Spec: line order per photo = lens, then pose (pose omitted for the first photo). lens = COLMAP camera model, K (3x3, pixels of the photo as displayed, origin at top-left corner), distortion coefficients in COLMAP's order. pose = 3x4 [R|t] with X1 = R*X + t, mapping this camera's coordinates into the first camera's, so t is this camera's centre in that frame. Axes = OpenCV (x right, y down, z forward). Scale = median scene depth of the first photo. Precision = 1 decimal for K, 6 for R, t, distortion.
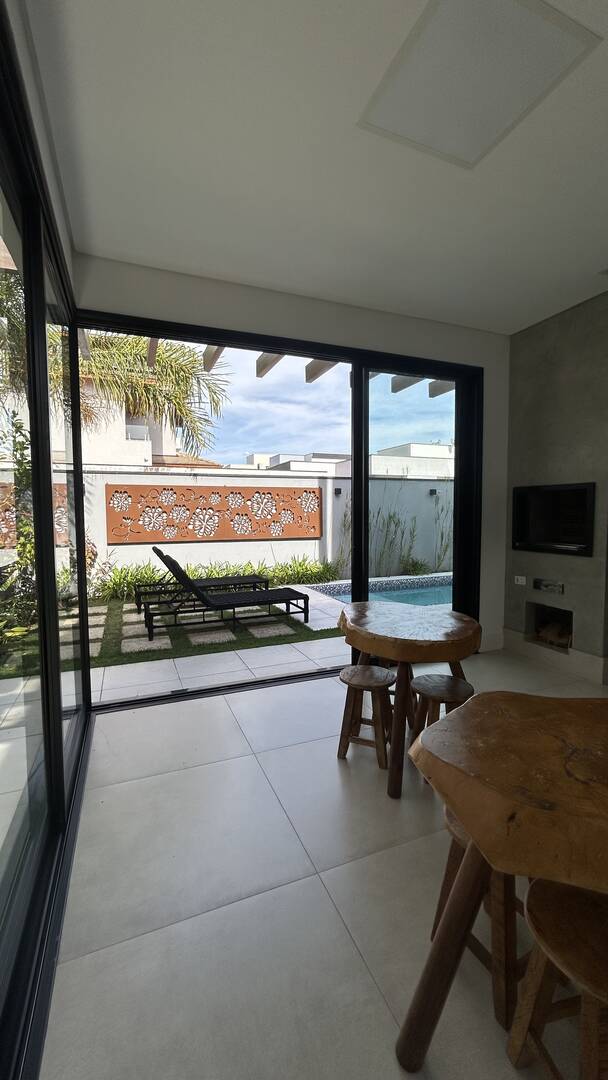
lens RADIAL K [[438.2, 0, 303.8], [0, 438.2, 537.3], [0, 0, 1]] dist [0.000497, 0.000270]
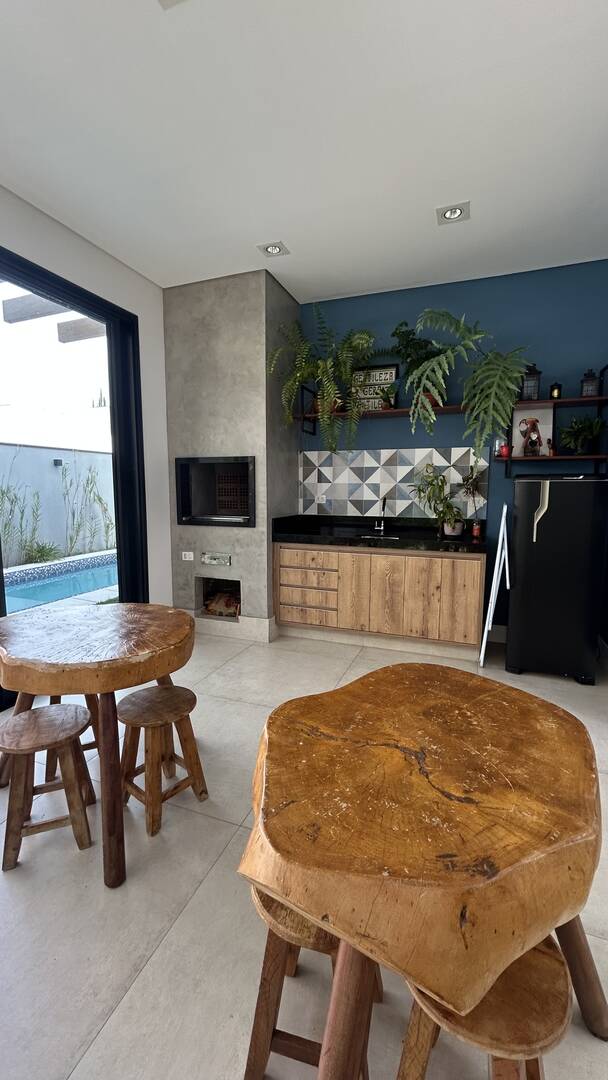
lens RADIAL K [[438.2, 0, 303.8], [0, 438.2, 537.3], [0, 0, 1]] dist [0.000497, 0.000270]
pose [[0.679141, -0.076378, 0.730024, -0.016970], [0.037512, 0.996883, 0.069400, -0.000051], [-0.733049, -0.019748, 0.679889, 0.087448]]
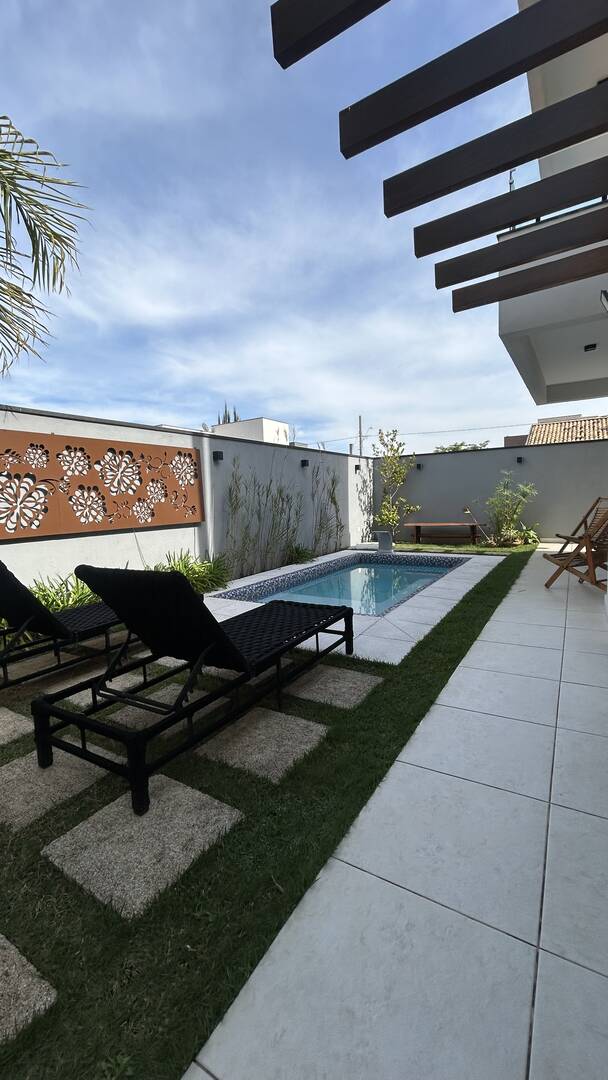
lens RADIAL K [[440.3, 0, 306.0], [0, 440.3, 537.8], [0, 0, 1]] dist [0.000827, 0.000983]
pose [[0.802185, -0.075186, 0.592323, -0.274761], [0.062461, 0.997164, 0.041984, 0.006329], [-0.593800, 0.003318, 0.804606, 0.402481]]
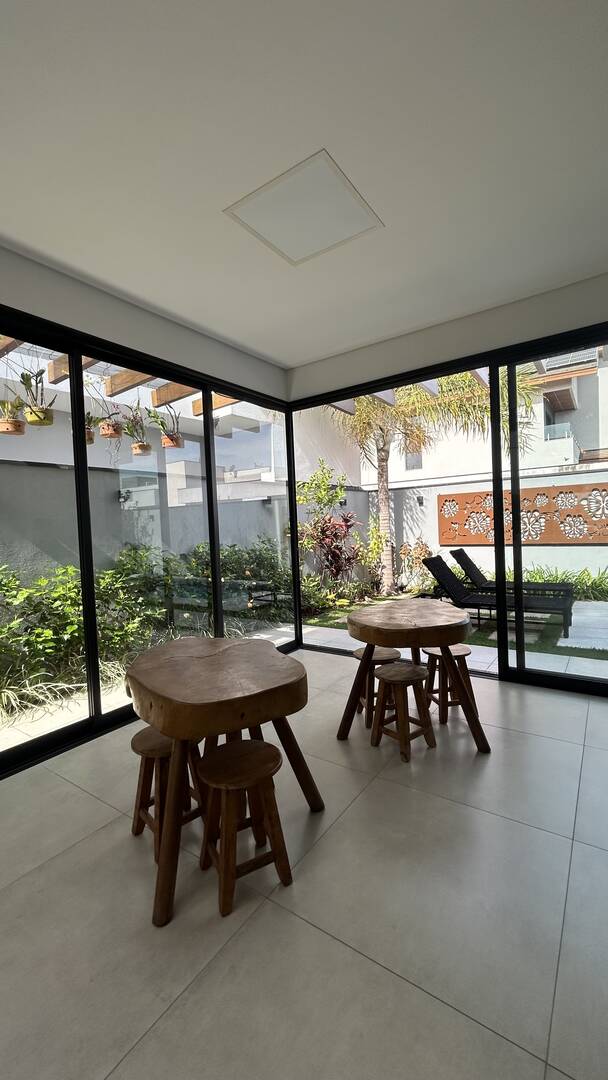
lens RADIAL K [[440.3, 0, 306.0], [0, 440.3, 537.8], [0, 0, 1]] dist [0.000827, 0.000983]
pose [[0.543816, 0.003560, -0.839197, 0.339168], [-0.009777, 0.999950, -0.002094, 0.000383], [0.839148, 0.009344, 0.543823, 0.051417]]
